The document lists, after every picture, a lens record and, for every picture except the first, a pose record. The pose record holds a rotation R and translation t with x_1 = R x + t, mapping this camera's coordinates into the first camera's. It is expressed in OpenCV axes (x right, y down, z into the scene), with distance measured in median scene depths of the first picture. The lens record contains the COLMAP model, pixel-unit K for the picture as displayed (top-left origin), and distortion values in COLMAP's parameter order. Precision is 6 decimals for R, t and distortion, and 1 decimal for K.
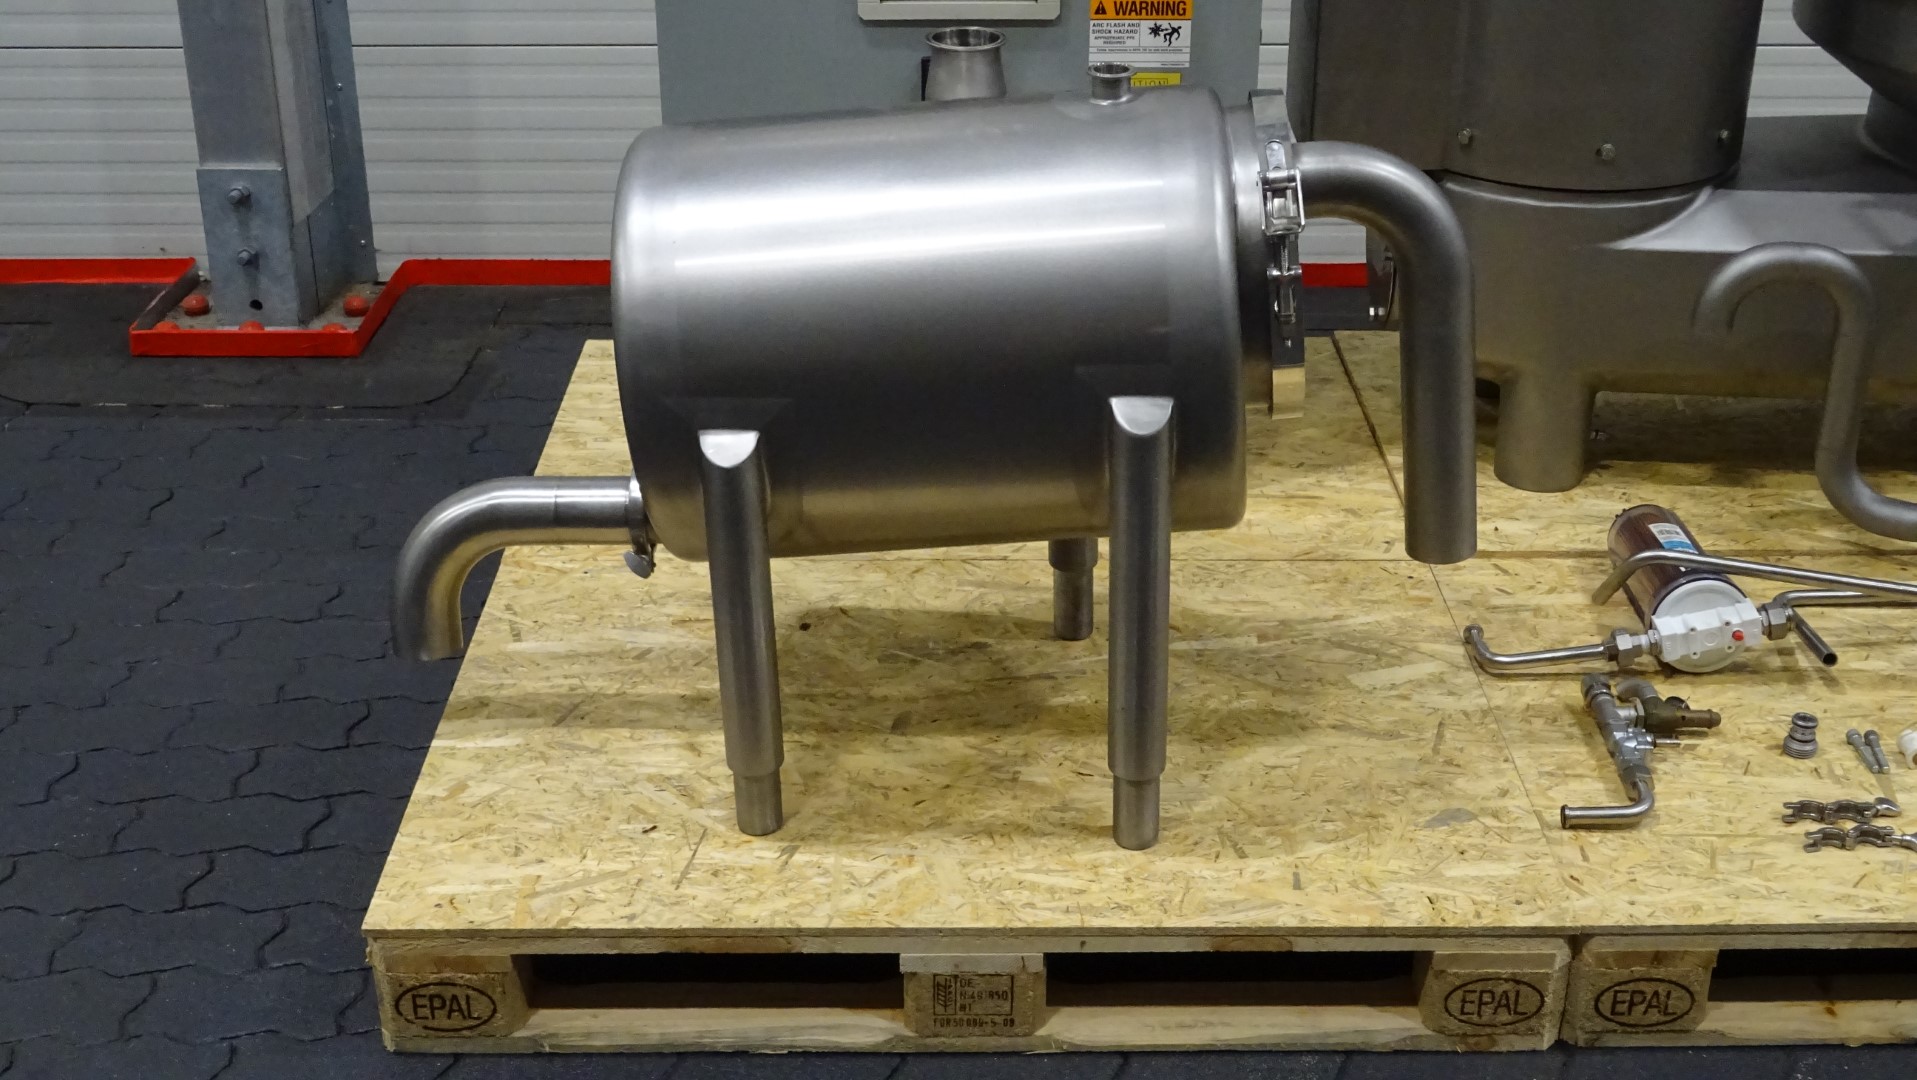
lens RADIAL K [[2302.8, 0, 949.5], [0, 2302.8, 553.7], [0, 0, 1]] dist [0.006566, 0.000000]
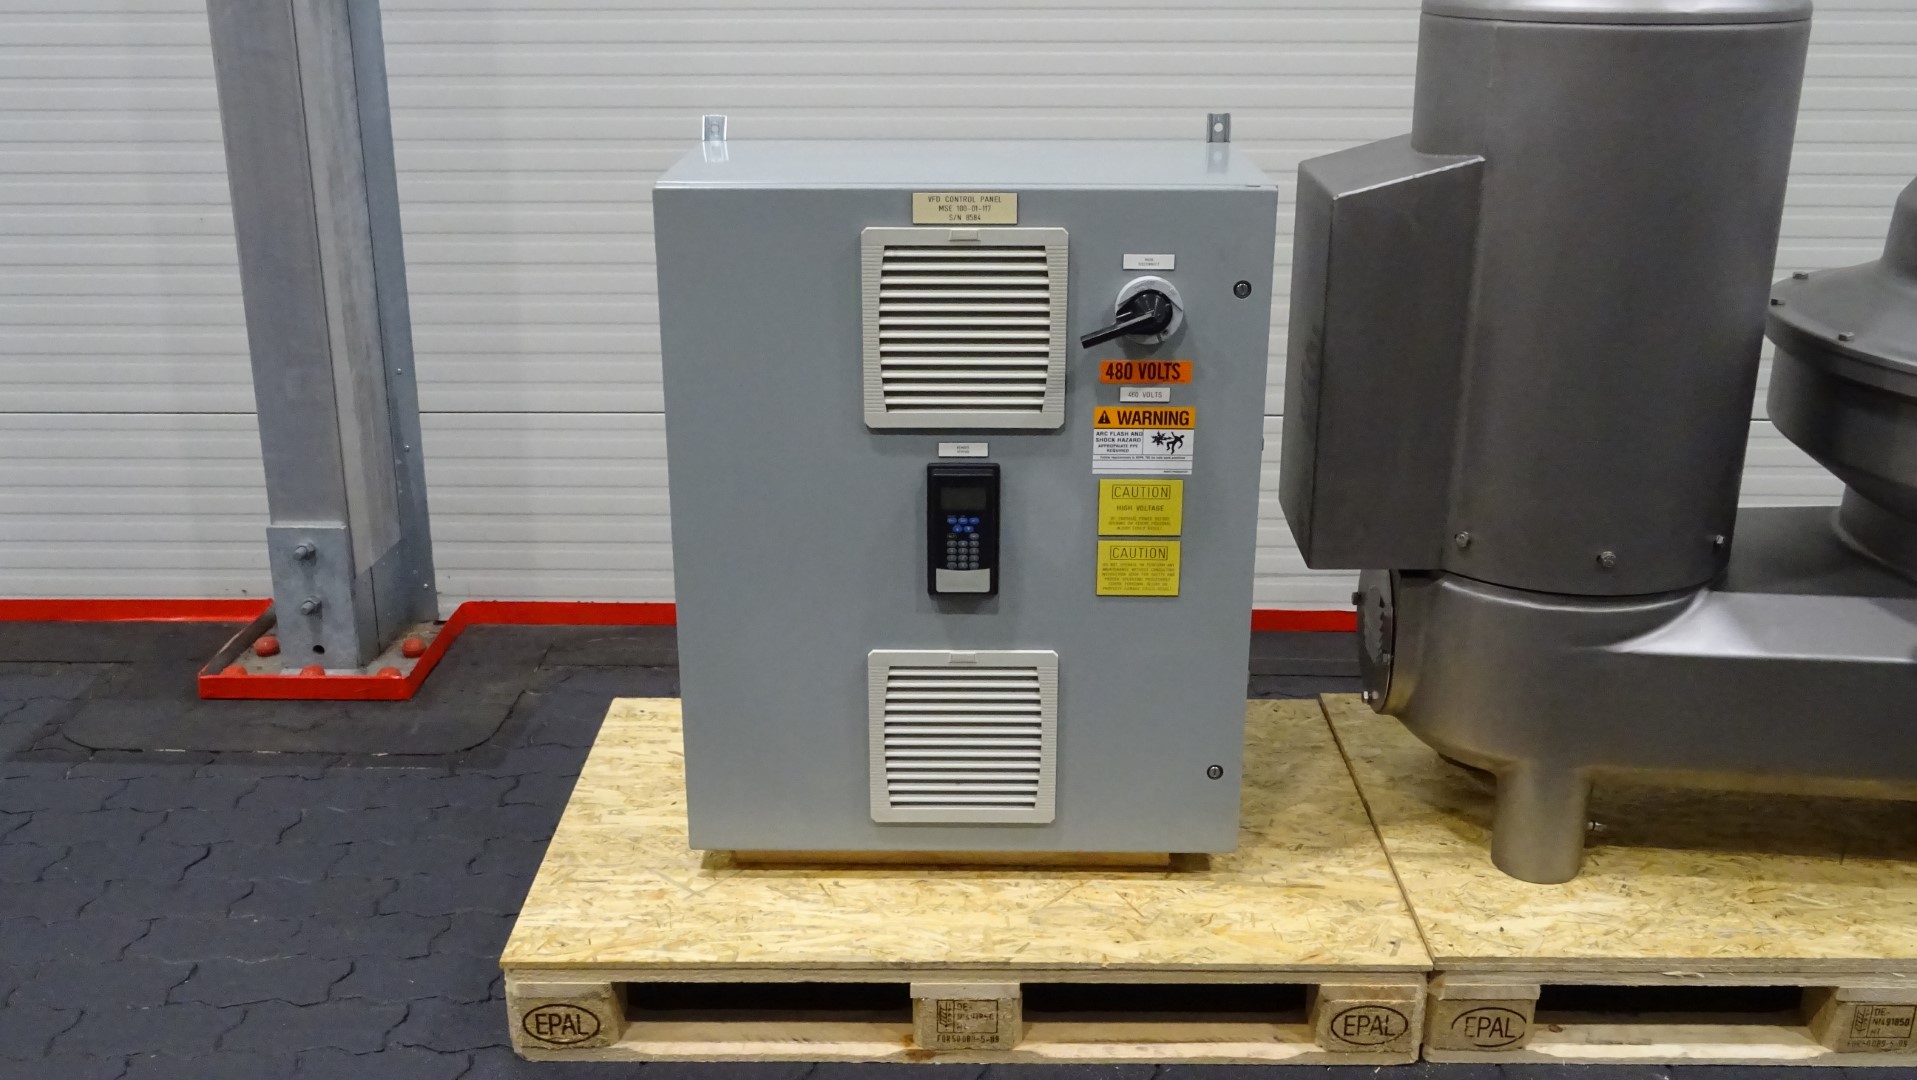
lens RADIAL K [[1804.8, 0, 957.3], [0, 1804.8, 560.3], [0, 0, 1]] dist [0.000152, 0.000000]
pose [[0.999970, 0.005200, -0.005797, 0.005763], [-0.005759, 0.994877, -0.100927, -0.089262], [0.005242, 0.100958, 0.994877, 0.206926]]
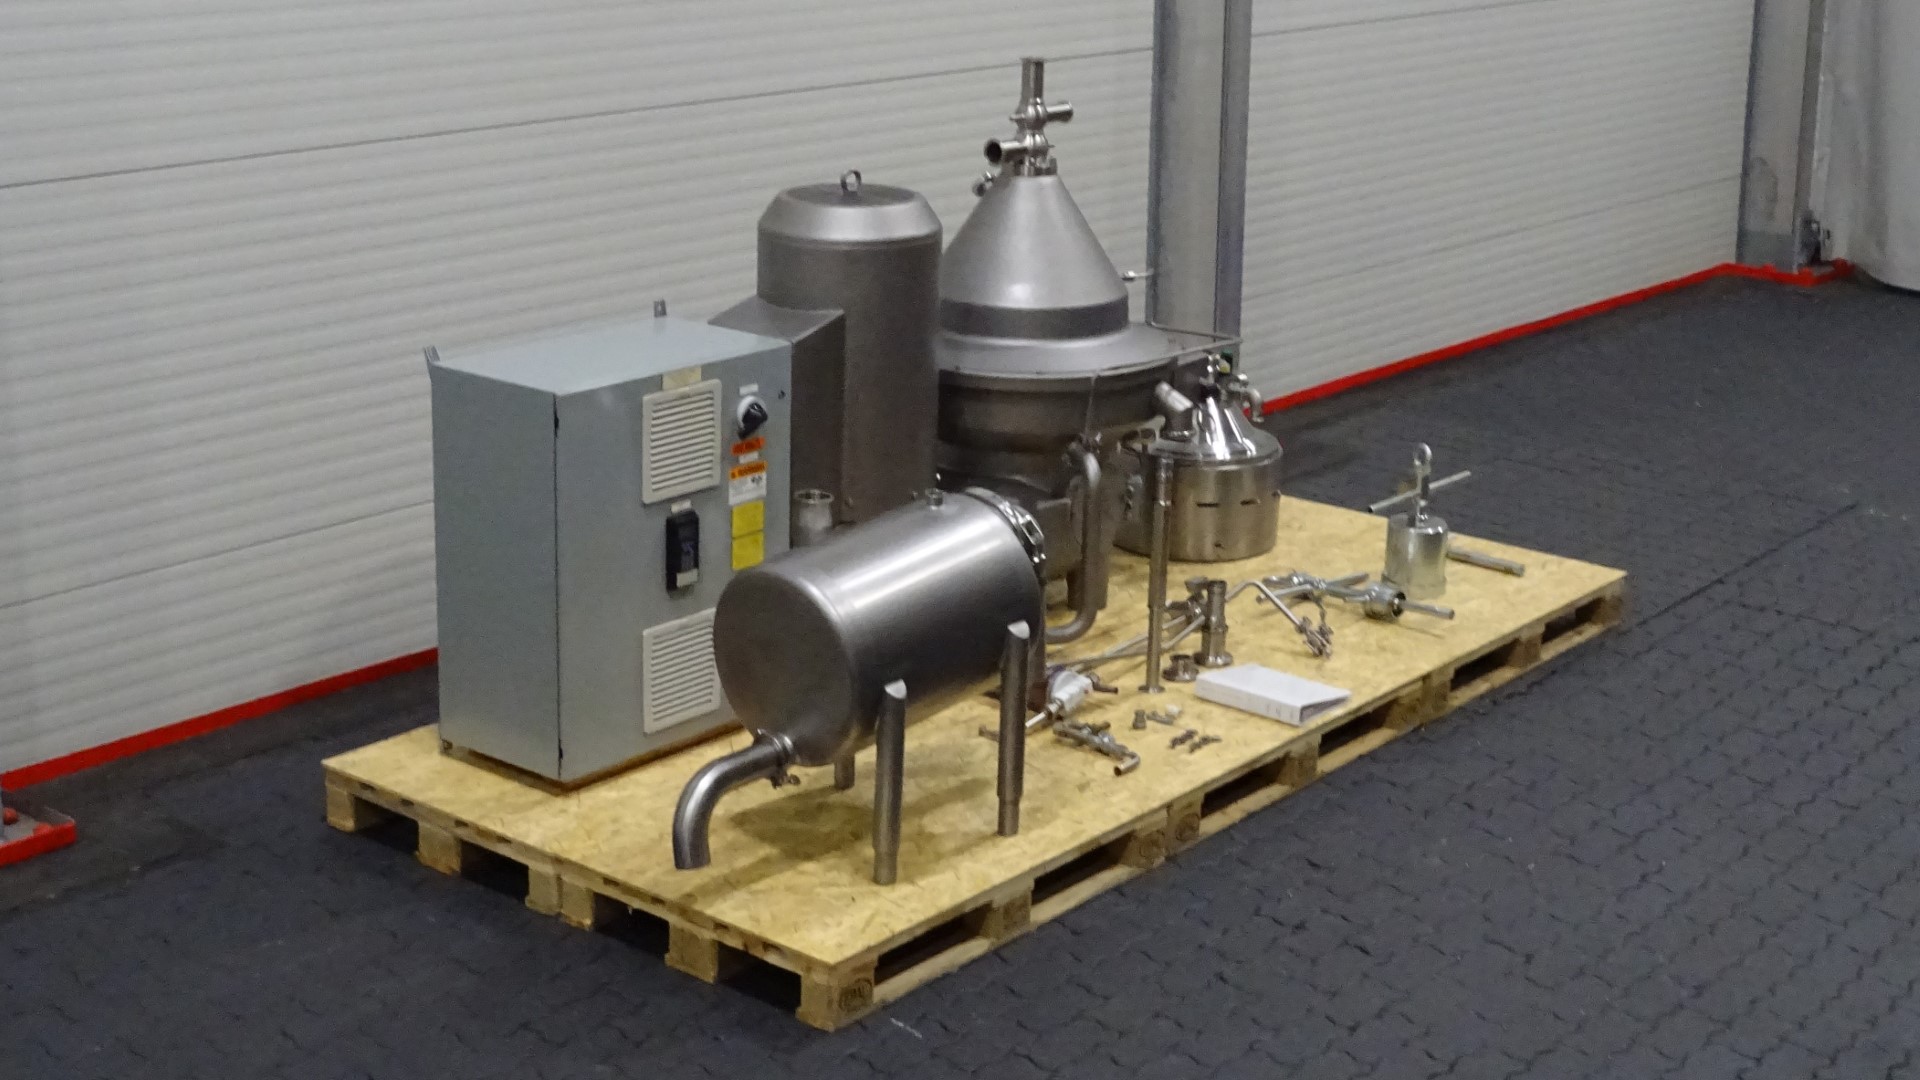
lens RADIAL K [[2704.9, 0, 961.0], [0, 2704.9, 537.9], [0, 0, 1]] dist [0.069242, 0.000000]
pose [[0.632959, -0.204441, 0.746704, -1.408899], [0.316320, 0.948615, -0.008412, -0.103067], [-0.706615, 0.241521, 0.665104, -0.568748]]
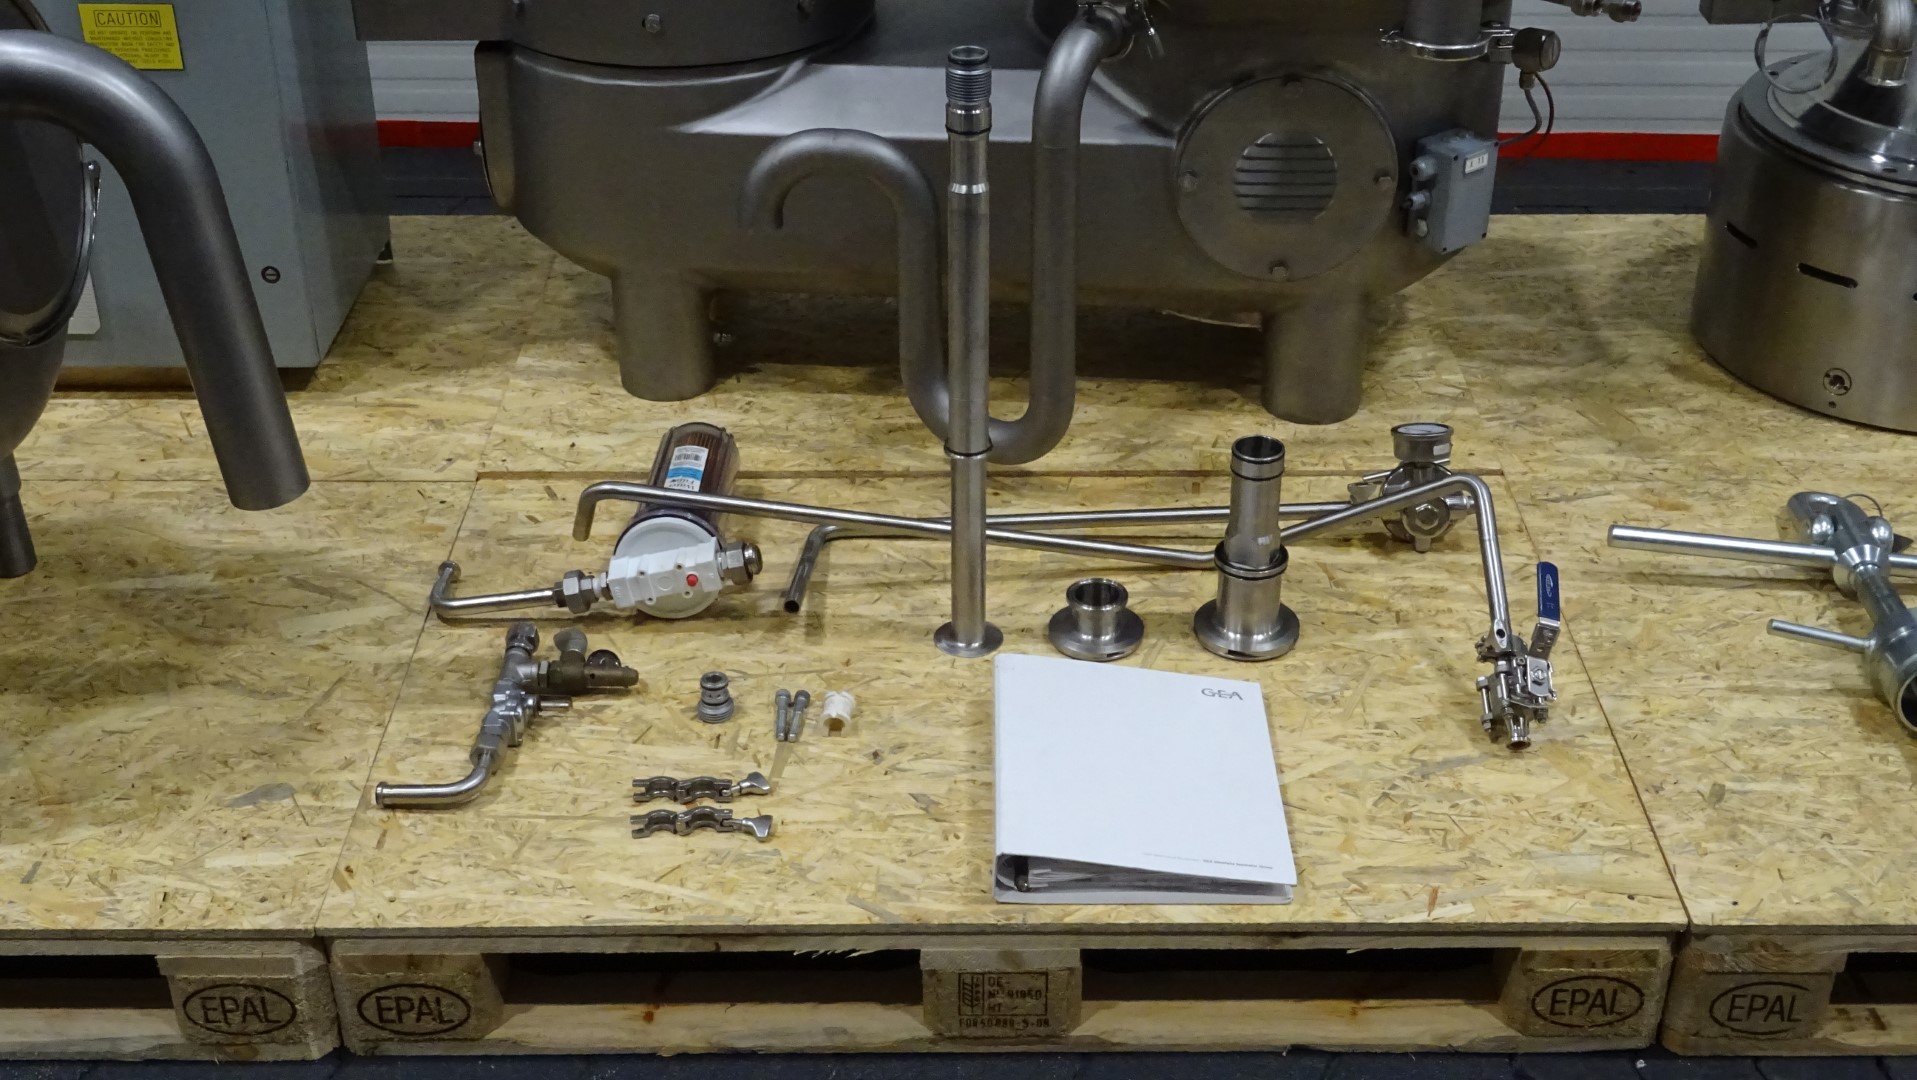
lens RADIAL K [[2302.8, 0, 949.4], [0, 2302.8, 573.7], [0, 0, 1]] dist [0.006566, 0.000000]
pose [[0.999938, 0.002636, -0.010774, 0.395426], [-0.001702, 0.996308, 0.085839, -0.038213], [0.010961, -0.085815, 0.996251, 0.098635]]
